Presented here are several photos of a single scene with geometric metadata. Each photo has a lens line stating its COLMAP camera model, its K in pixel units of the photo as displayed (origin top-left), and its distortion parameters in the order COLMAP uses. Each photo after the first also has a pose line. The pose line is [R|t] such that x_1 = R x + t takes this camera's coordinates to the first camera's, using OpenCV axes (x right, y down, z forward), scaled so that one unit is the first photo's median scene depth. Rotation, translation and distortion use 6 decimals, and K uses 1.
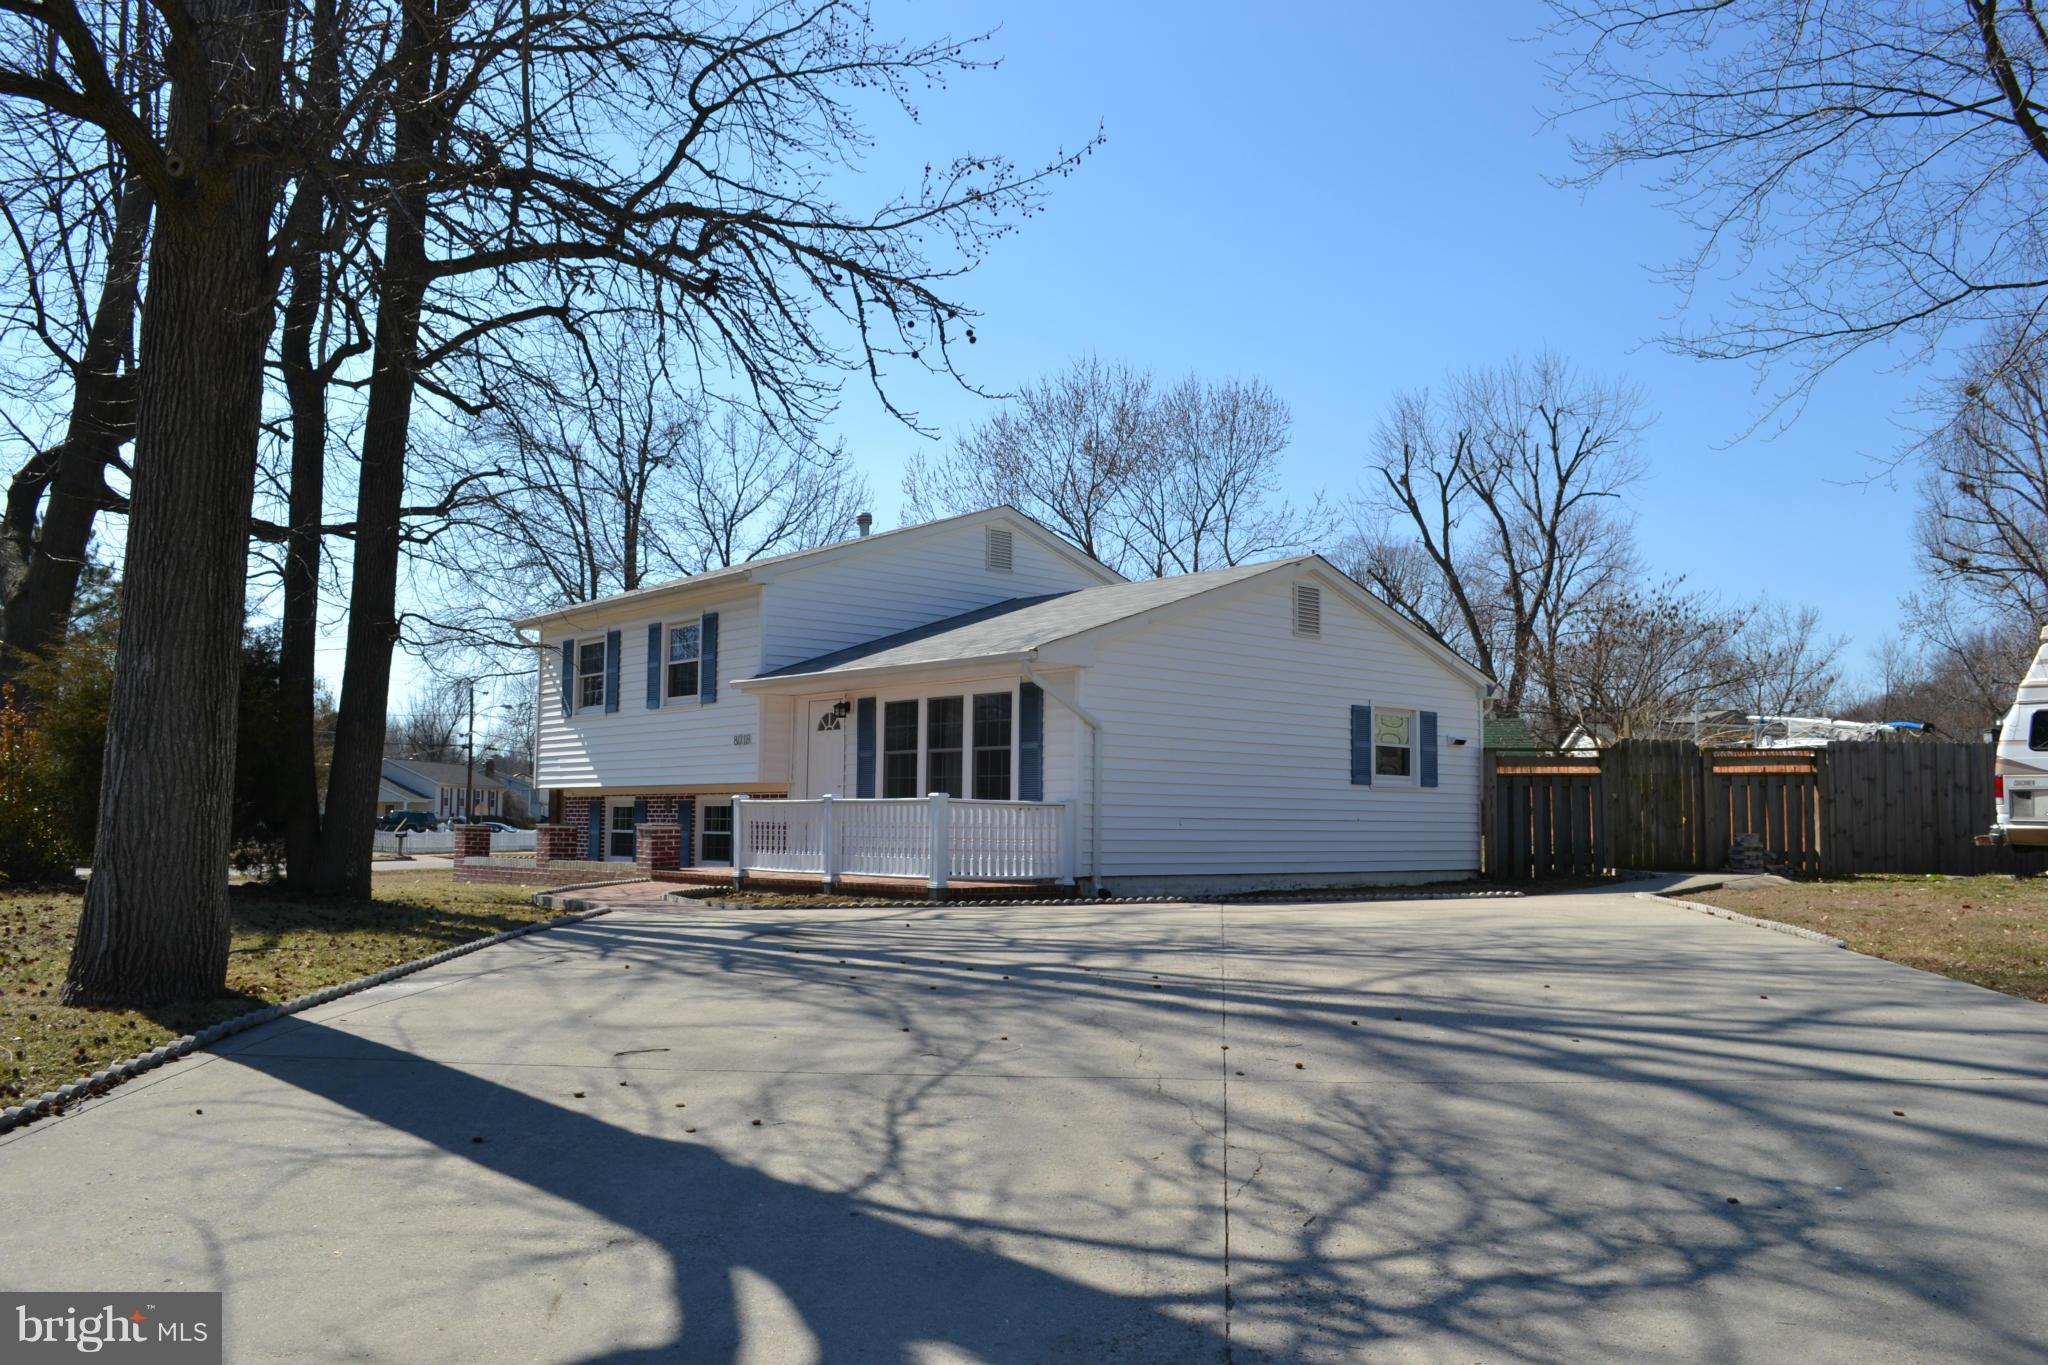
lens RADIAL K [[1630.1, 0, 1031.9], [0, 1630.1, 683.1], [0, 0, 1]] dist [-0.087541, 0.015199]
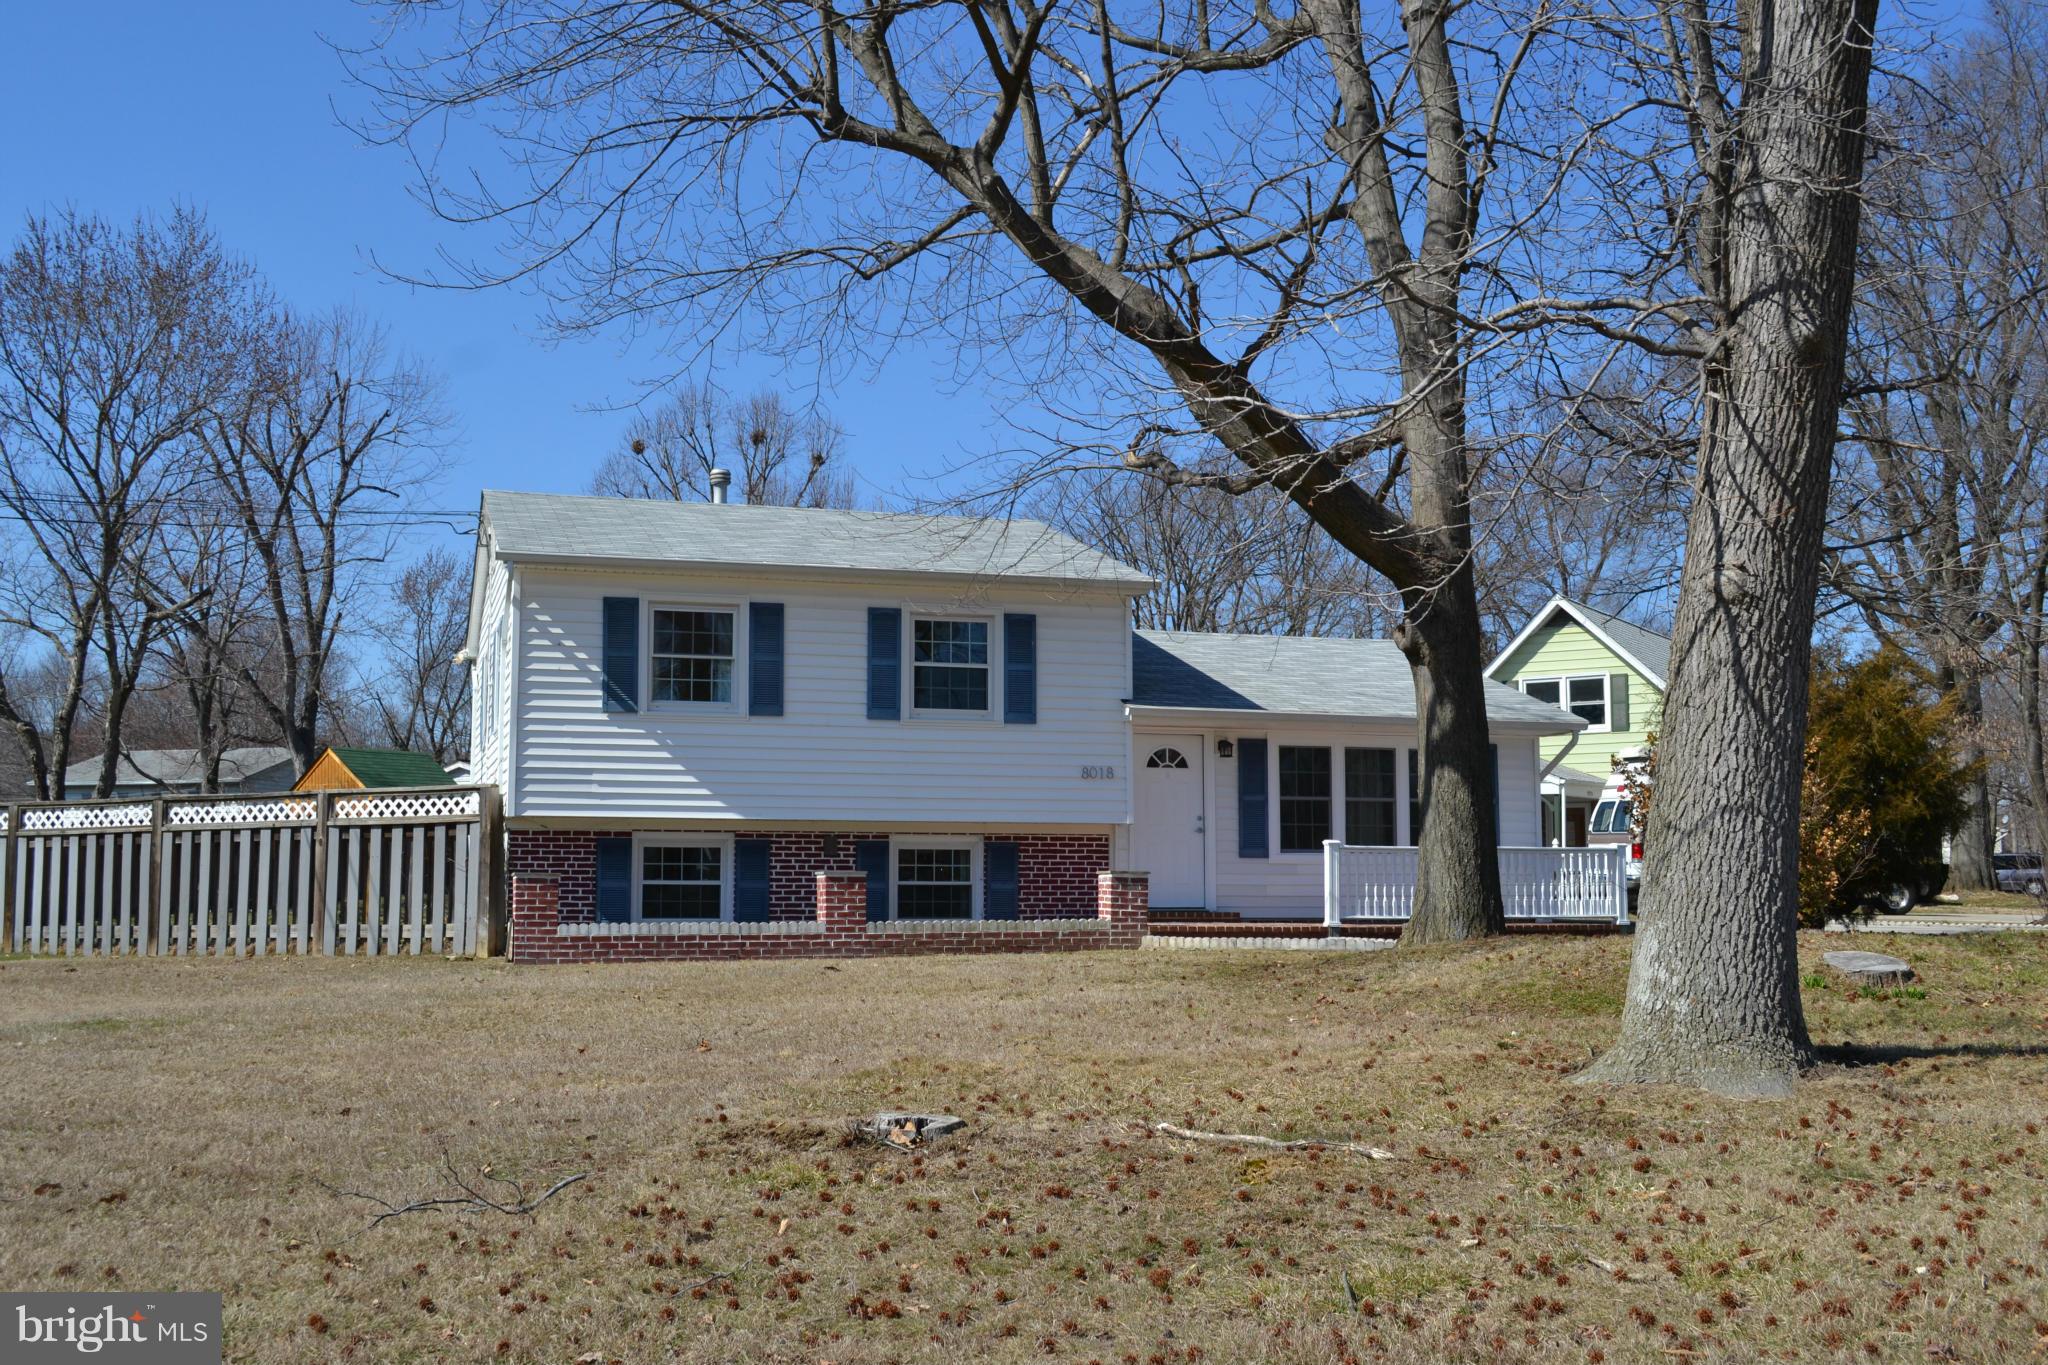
lens RADIAL K [[2060.8, 0, 1024.0], [0, 2060.8, 682.5], [0, 0, 1]] dist [-0.046414, 0.004700]
pose [[0.410063, 0.086918, 0.907906, -1.134189], [-0.077027, 0.995193, -0.060484, 0.054153], [-0.908799, -0.045130, 0.414786, 0.567766]]
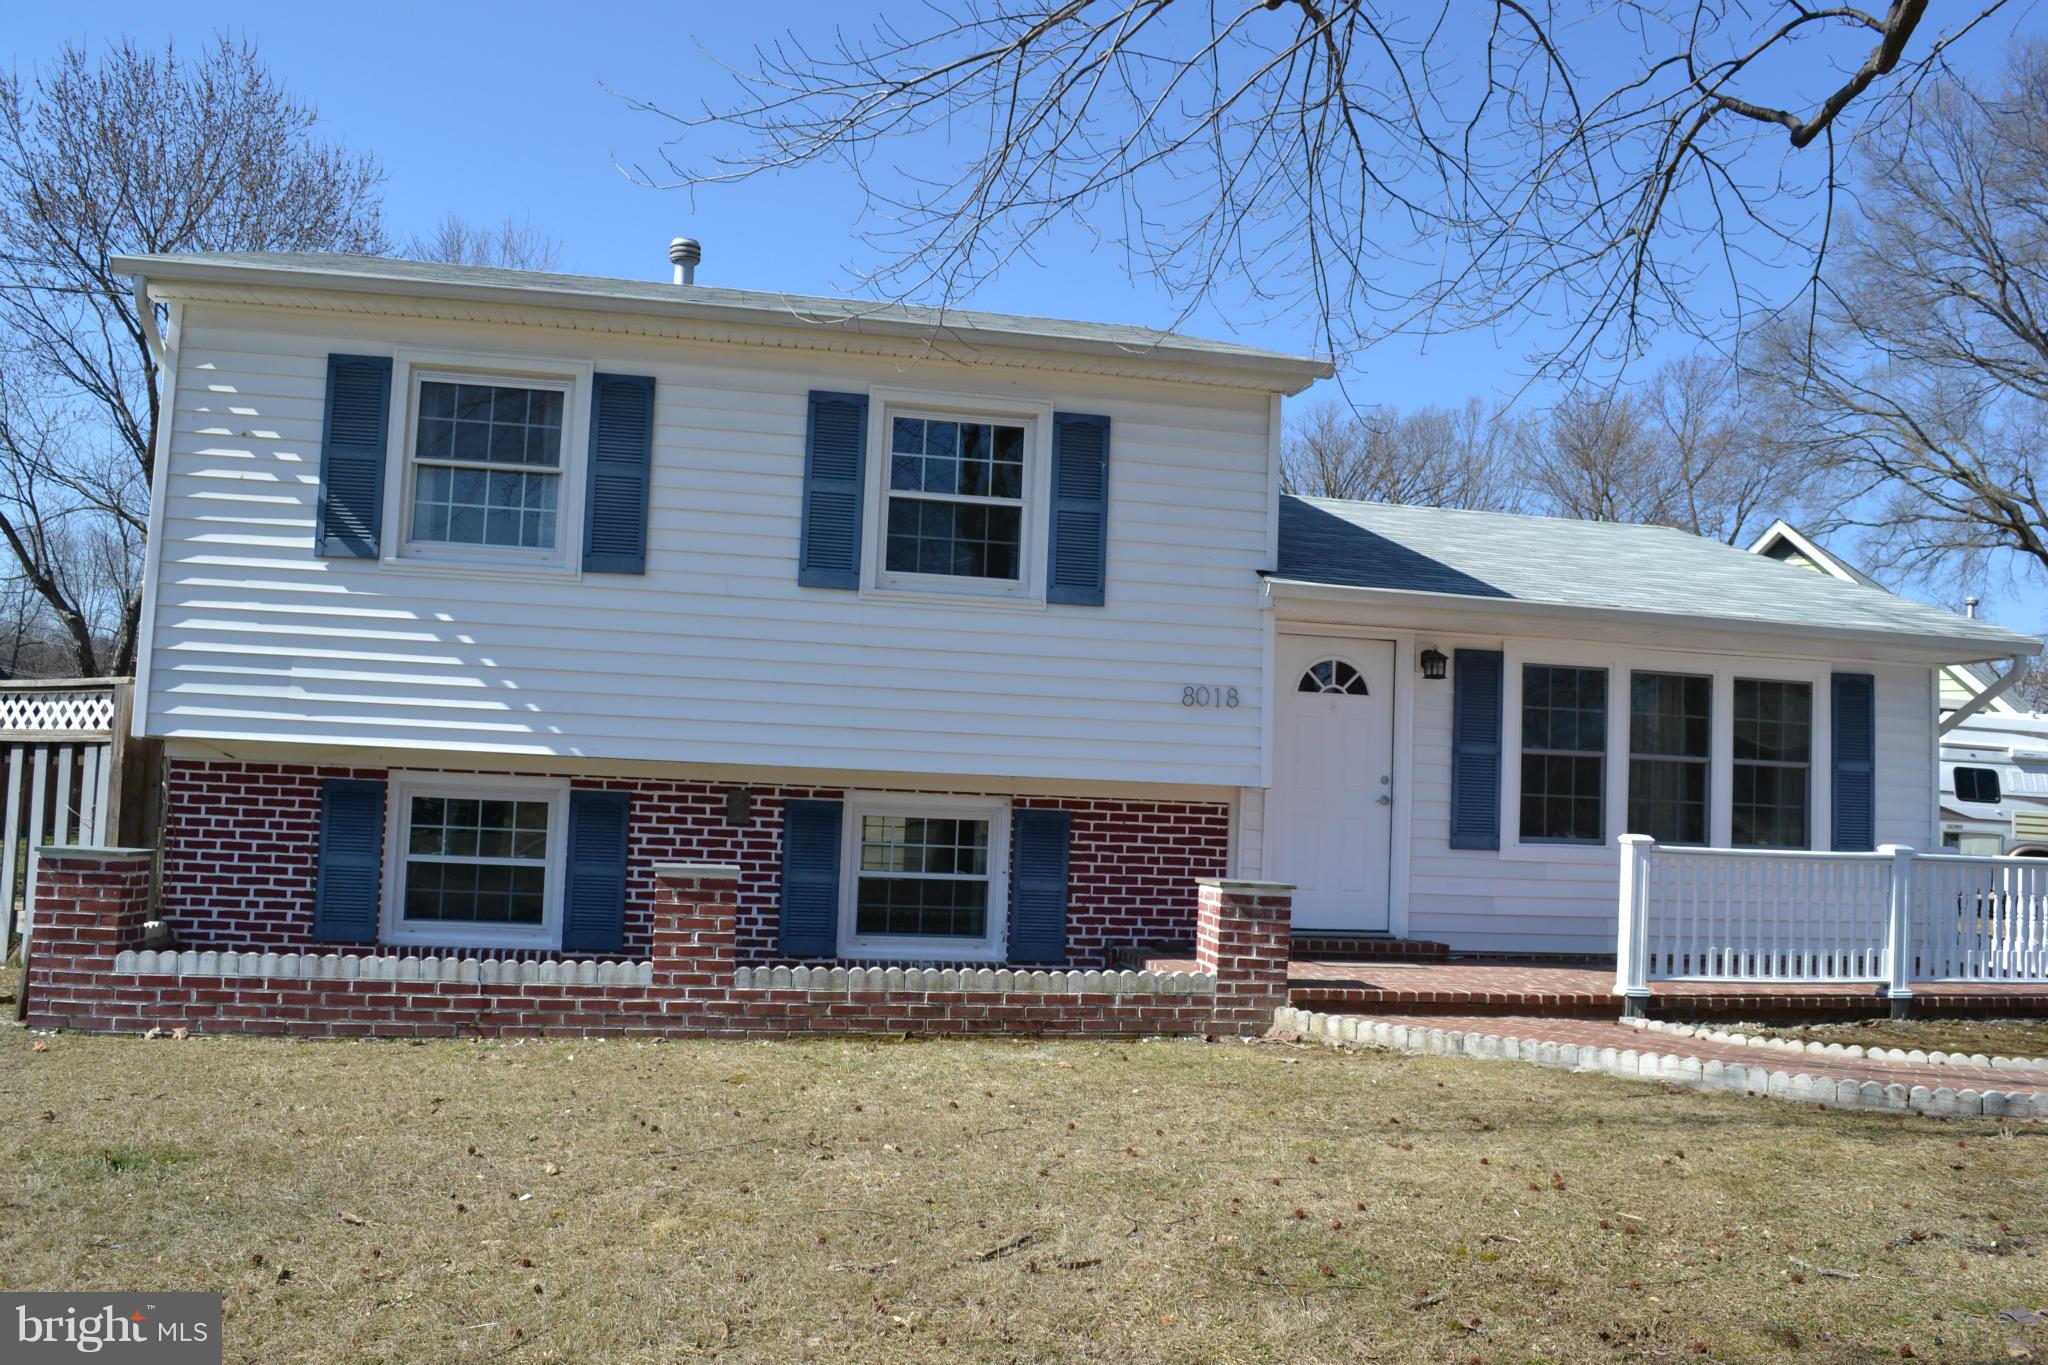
lens RADIAL K [[1630.1, 0, 1031.9], [0, 1630.1, 683.1], [0, 0, 1]] dist [-0.087541, 0.015199]
pose [[0.503216, 0.074969, 0.860902, -0.601560], [-0.112425, 0.993443, -0.020796, 0.045389], [-0.856816, -0.086322, 0.508345, 0.769004]]
